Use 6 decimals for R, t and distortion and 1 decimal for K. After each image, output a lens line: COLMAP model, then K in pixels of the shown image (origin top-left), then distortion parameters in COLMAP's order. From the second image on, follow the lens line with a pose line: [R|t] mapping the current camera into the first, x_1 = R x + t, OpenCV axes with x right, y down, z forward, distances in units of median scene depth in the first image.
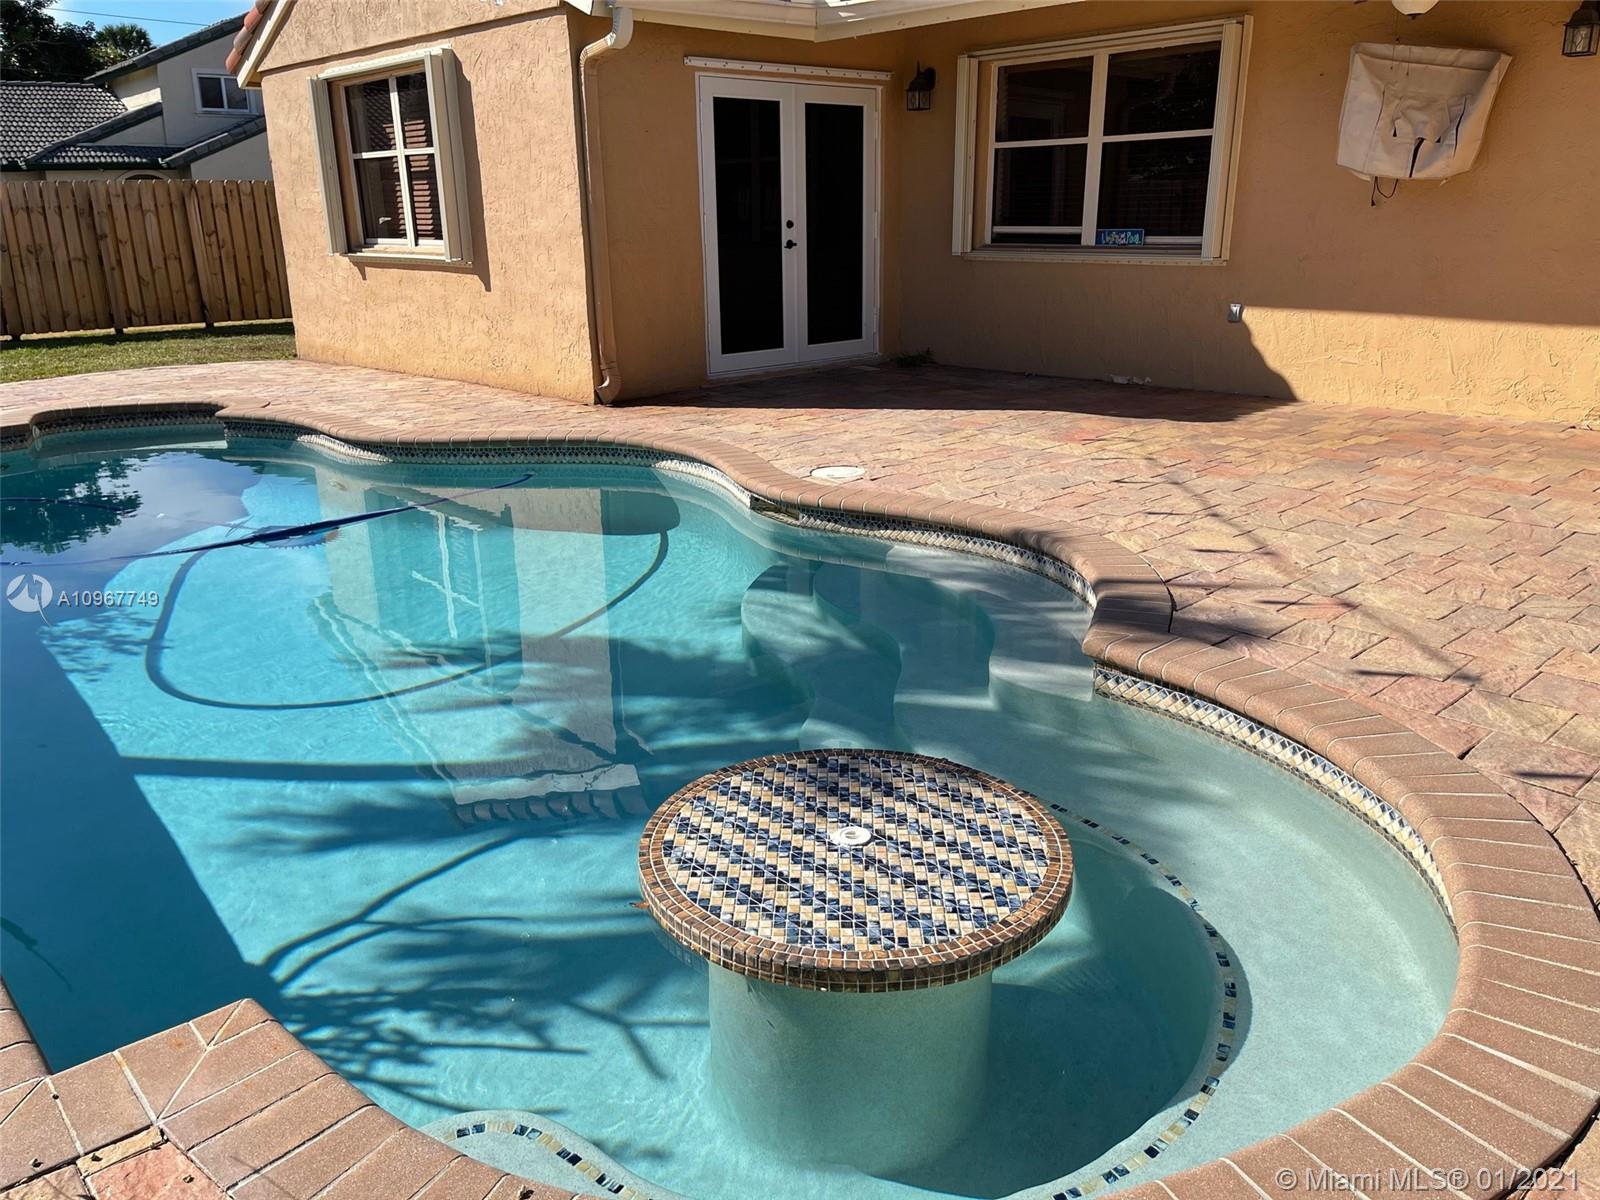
lens RADIAL K [[1213.3, 0, 797.2], [0, 1213.3, 608.1], [0, 0, 1]] dist [0.039095, -0.044243]
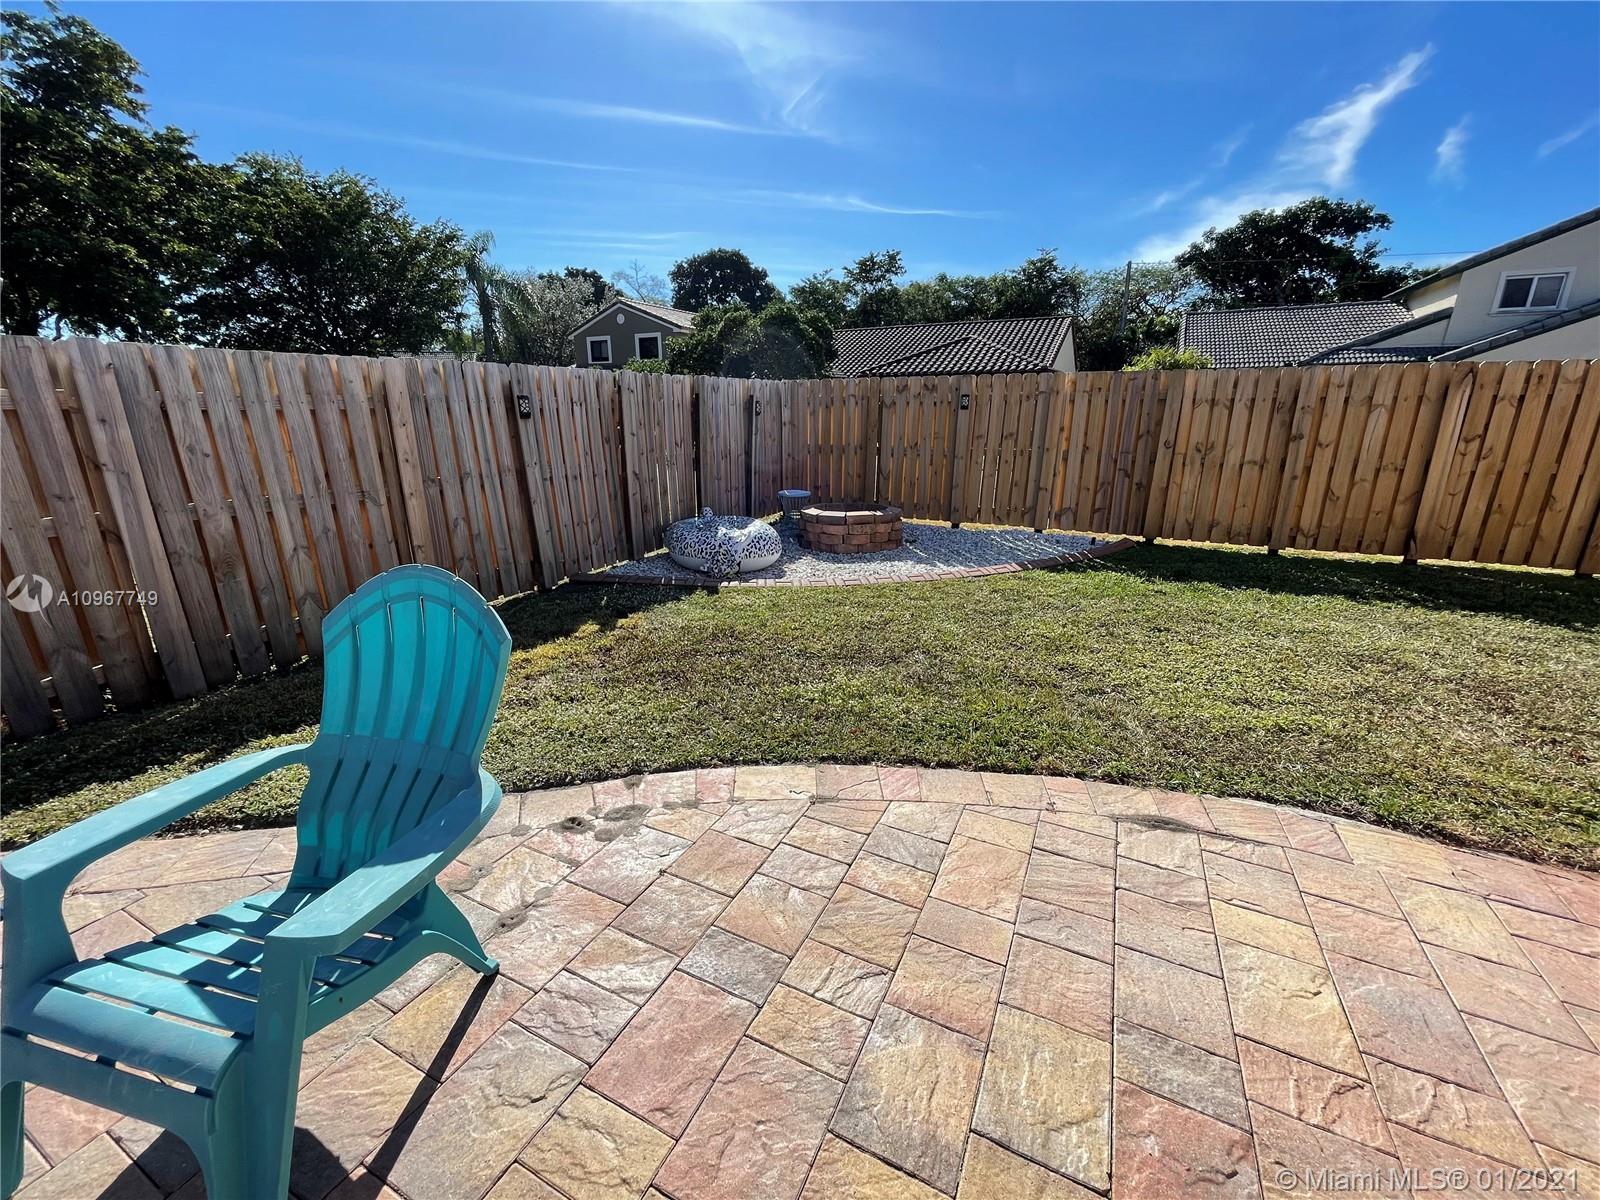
lens RADIAL K [[647.0, 0, 796.7], [0, 647.0, 591.2], [0, 0, 1]] dist [0.000387, -0.000551]
pose [[0.361397, 0.265633, -0.893774, -0.631139], [-0.289855, 0.943074, 0.163083, -0.409206], [0.886215, 0.200128, 0.417819, 1.240655]]
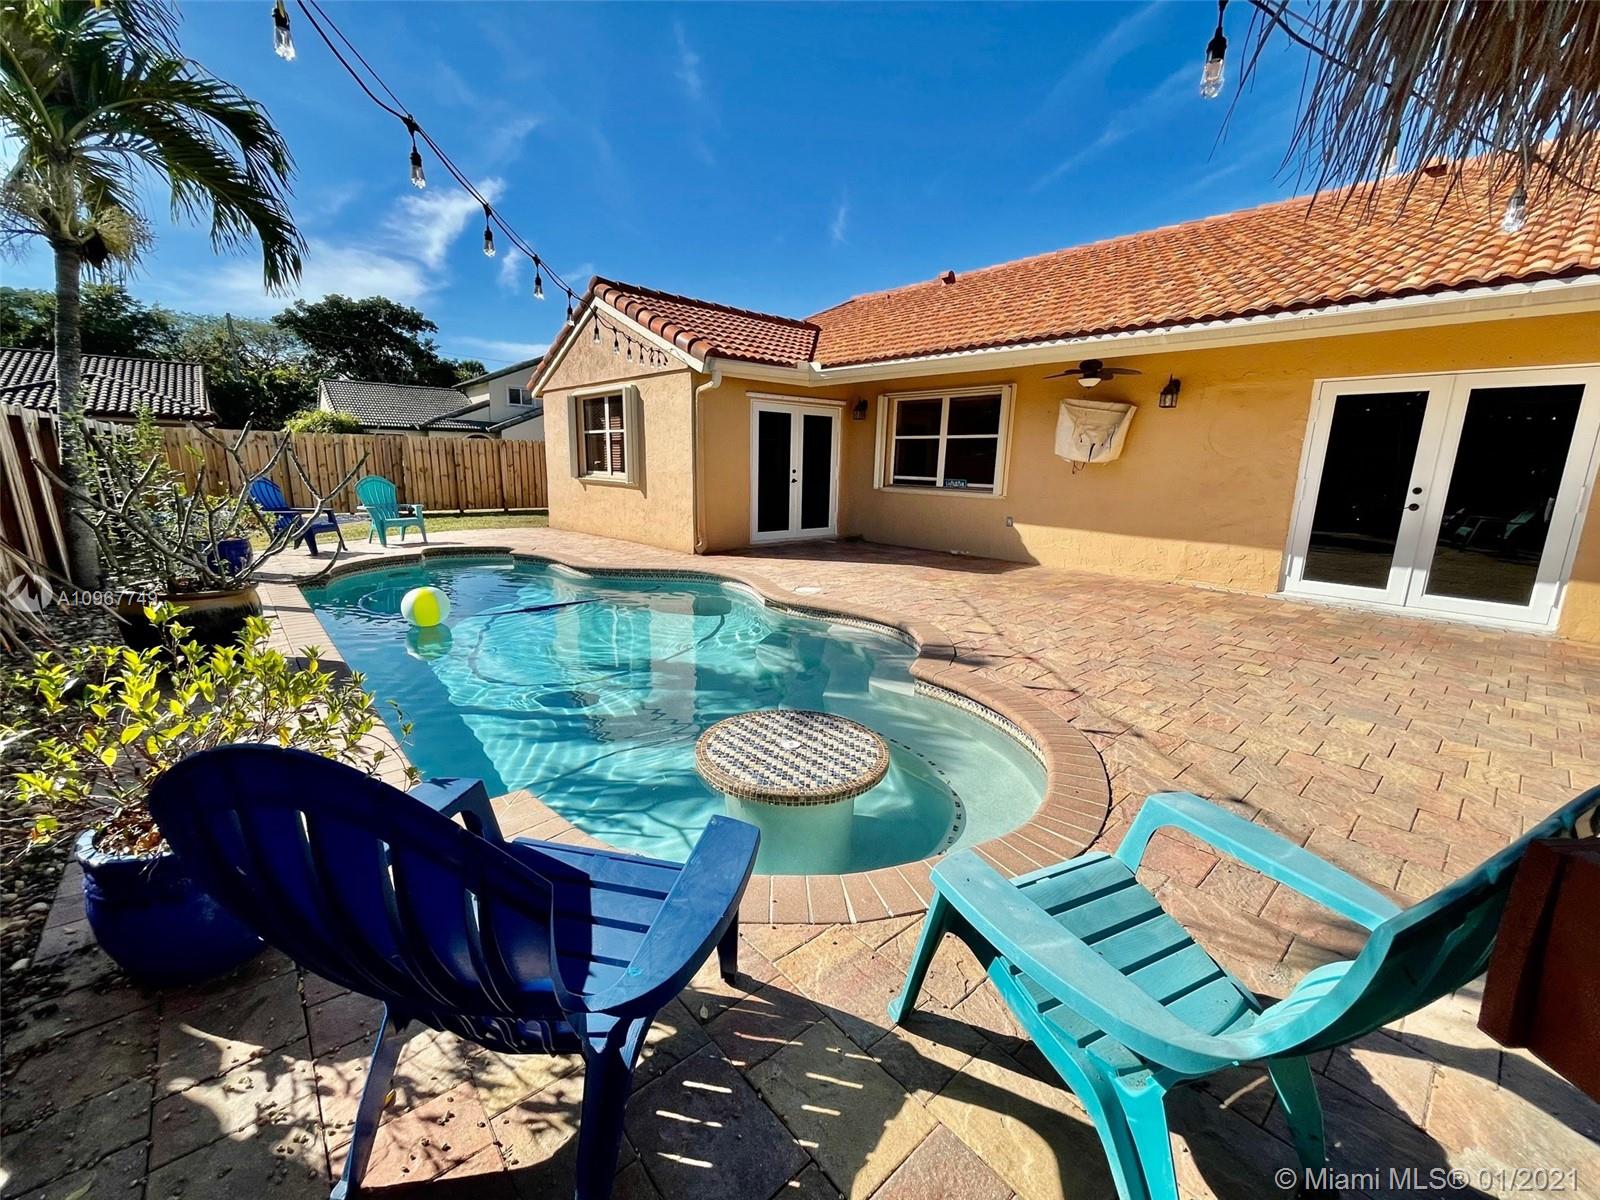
lens RADIAL K [[647.0, 0, 792.4], [0, 647.0, 606.4], [0, 0, 1]] dist [0.000387, -0.000551]
pose [[0.999162, 0.038193, -0.014748, 0.020545], [-0.039423, 0.994710, -0.094853, 0.018257], [0.011047, 0.095355, 0.995382, -0.078558]]
